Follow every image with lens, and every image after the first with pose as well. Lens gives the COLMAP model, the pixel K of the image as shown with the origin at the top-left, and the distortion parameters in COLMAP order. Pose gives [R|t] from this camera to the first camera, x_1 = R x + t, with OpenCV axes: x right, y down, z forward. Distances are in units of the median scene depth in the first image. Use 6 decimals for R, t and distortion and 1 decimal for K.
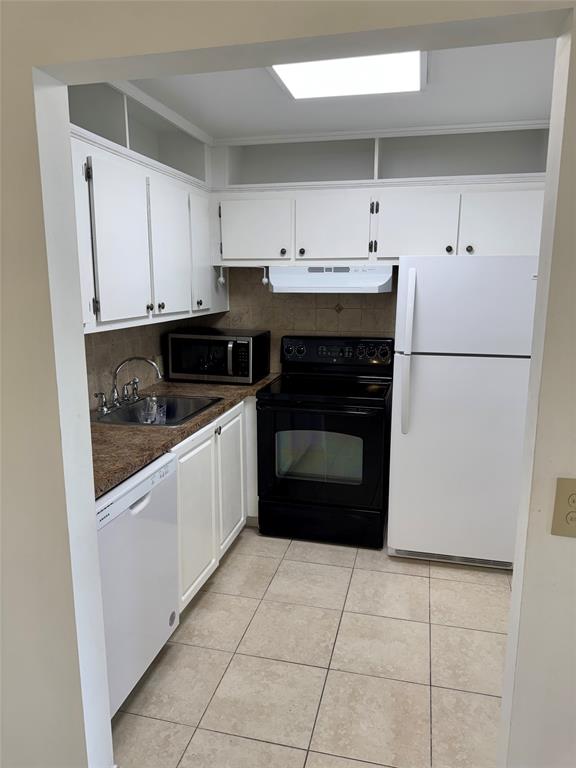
lens RADIAL K [[544.8, 0, 282.7], [0, 544.8, 387.1], [0, 0, 1]] dist [0.034749, -0.060028]
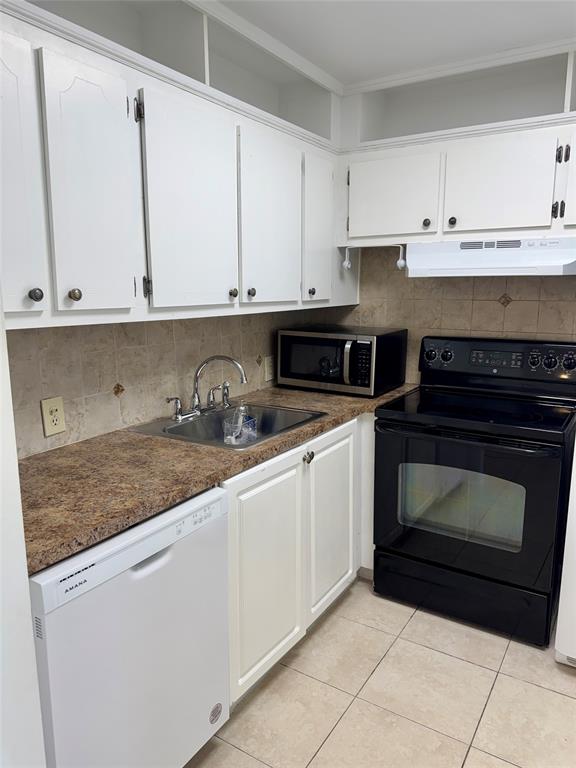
lens RADIAL K [[544.8, 0, 281.5], [0, 544.8, 387.7], [0, 0, 1]] dist [0.034749, -0.060028]
pose [[0.947547, 0.052860, -0.315216, 0.066043], [-0.055600, 0.998453, 0.000301, -0.012100], [0.314745, 0.017241, 0.949020, 0.243157]]
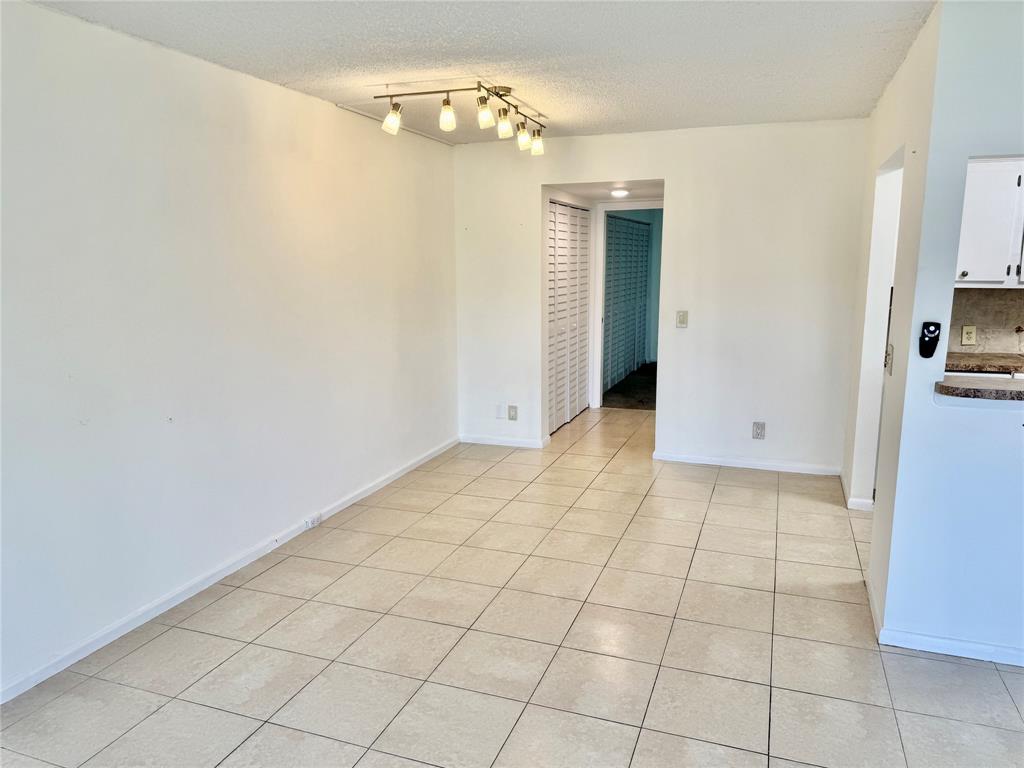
lens RADIAL K [[726.4, 0, 519.0], [0, 726.4, 381.7], [0, 0, 1]] dist [0.034749, -0.060028]
pose [[-0.096790, 0.170599, -0.980575, 1.272025], [-0.181982, 0.965559, 0.185950, 0.013806], [0.978527, 0.196445, -0.062411, -0.083497]]
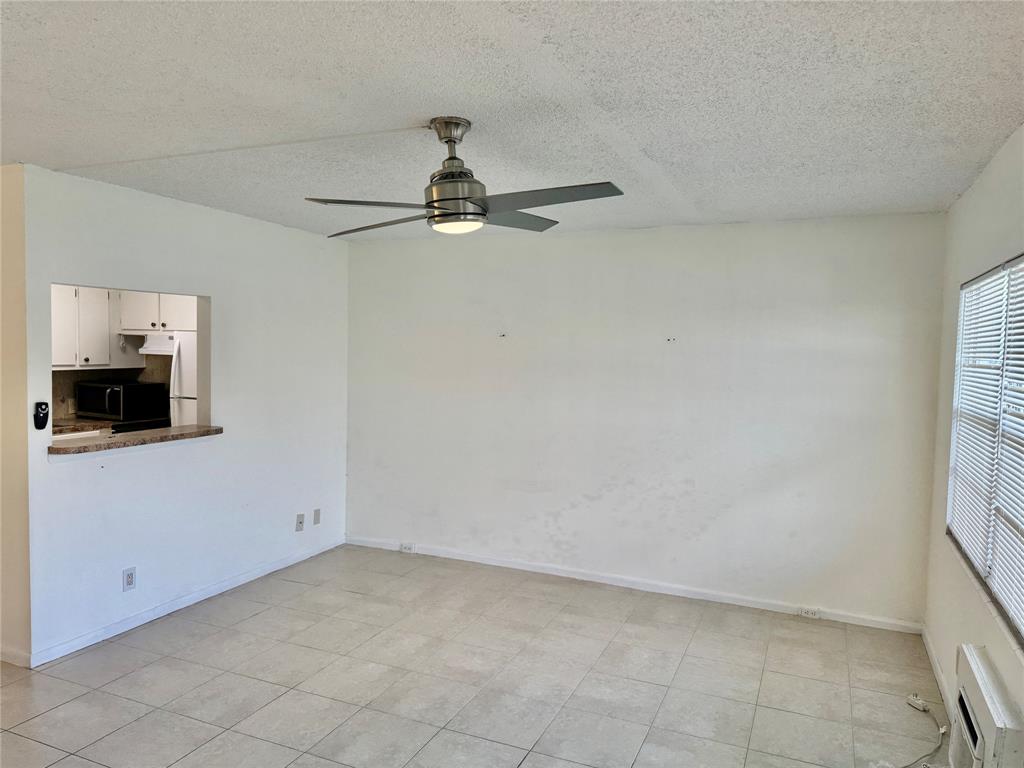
lens RADIAL K [[726.4, 0, 515.8], [0, 726.4, 386.3], [0, 0, 1]] dist [0.034749, -0.060028]
pose [[0.986794, 0.032729, -0.158637, 1.279496], [-0.053749, 0.990045, -0.130083, 0.100744], [0.152801, 0.136891, 0.978730, -0.675610]]
